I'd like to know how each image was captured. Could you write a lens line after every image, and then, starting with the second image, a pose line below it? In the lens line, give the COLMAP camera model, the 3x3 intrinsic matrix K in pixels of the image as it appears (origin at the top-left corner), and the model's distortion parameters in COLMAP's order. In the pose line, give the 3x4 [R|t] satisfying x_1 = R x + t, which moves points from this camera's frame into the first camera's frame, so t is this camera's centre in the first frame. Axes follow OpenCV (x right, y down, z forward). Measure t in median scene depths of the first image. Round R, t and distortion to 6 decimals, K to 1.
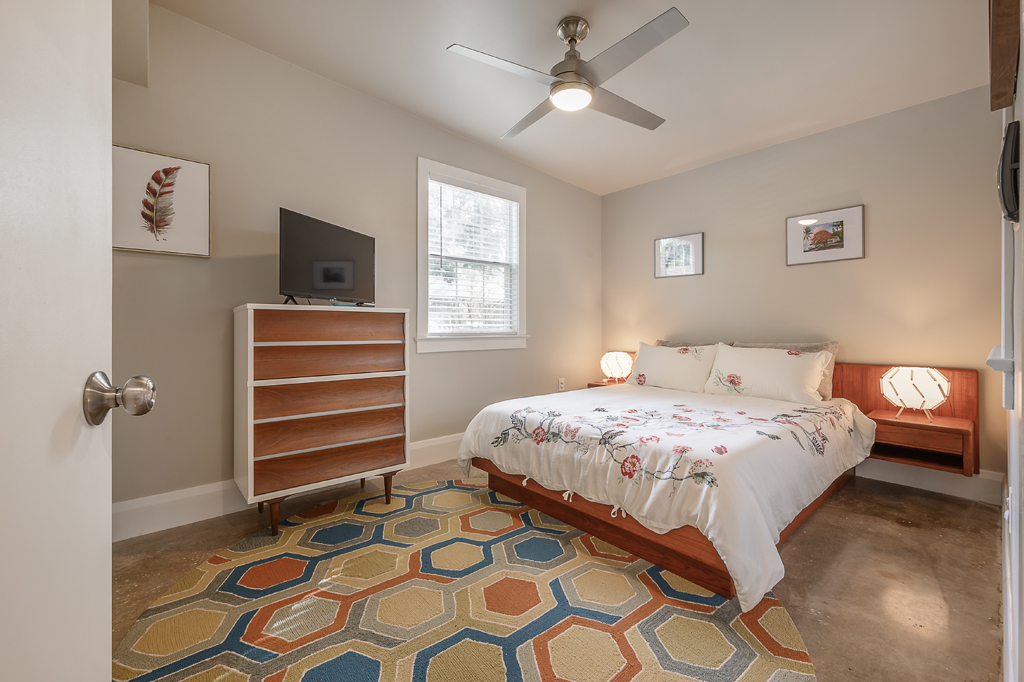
lens RADIAL K [[437.4, 0, 535.1], [0, 437.4, 331.3], [0, 0, 1]] dist [-0.003091, -0.000235]
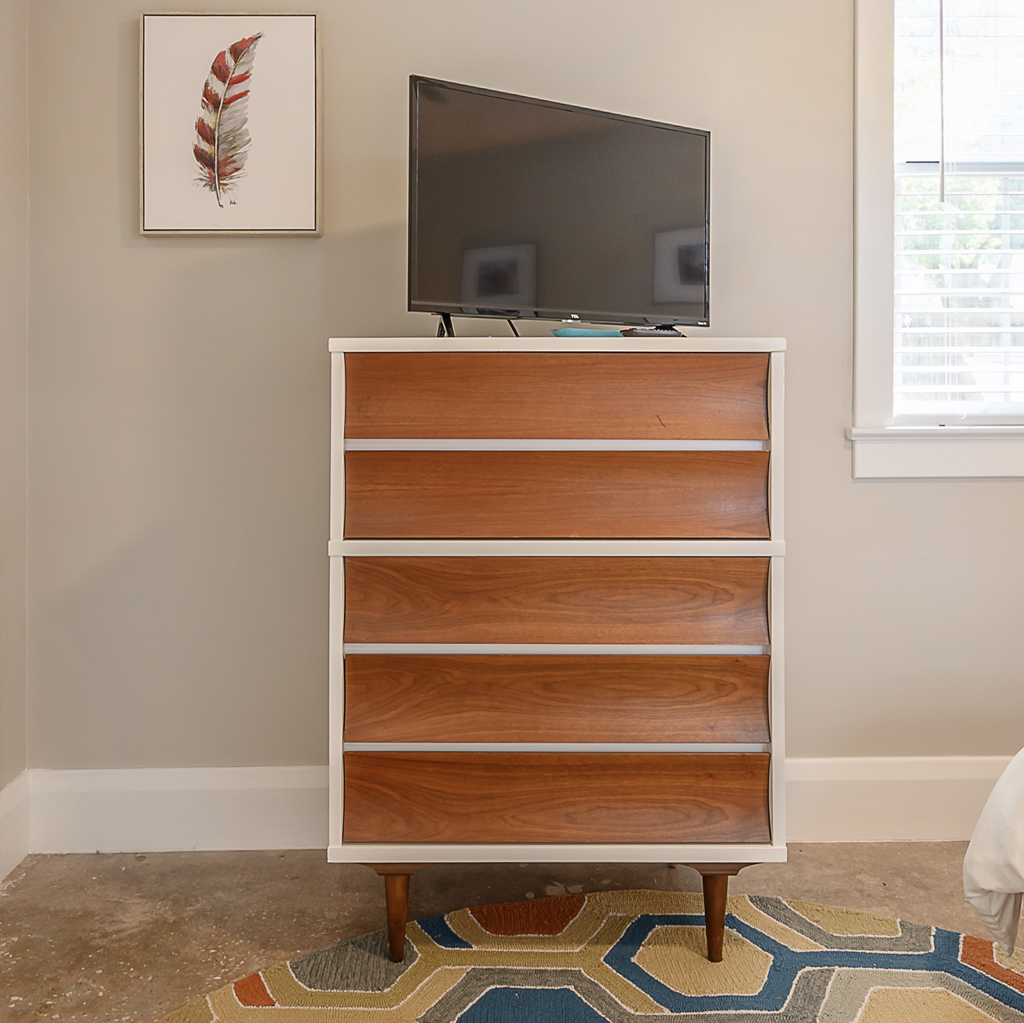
lens RADIAL K [[972.1, 0, 512.0], [0, 972.1, 392.5], [0, 0, 1]] dist [-0.009151, 0.011642]
pose [[0.734593, 0.000013, -0.678508, 0.033886], [-0.003682, 0.999985, -0.003967, -0.011626], [0.678498, 0.005412, 0.734582, 0.424647]]
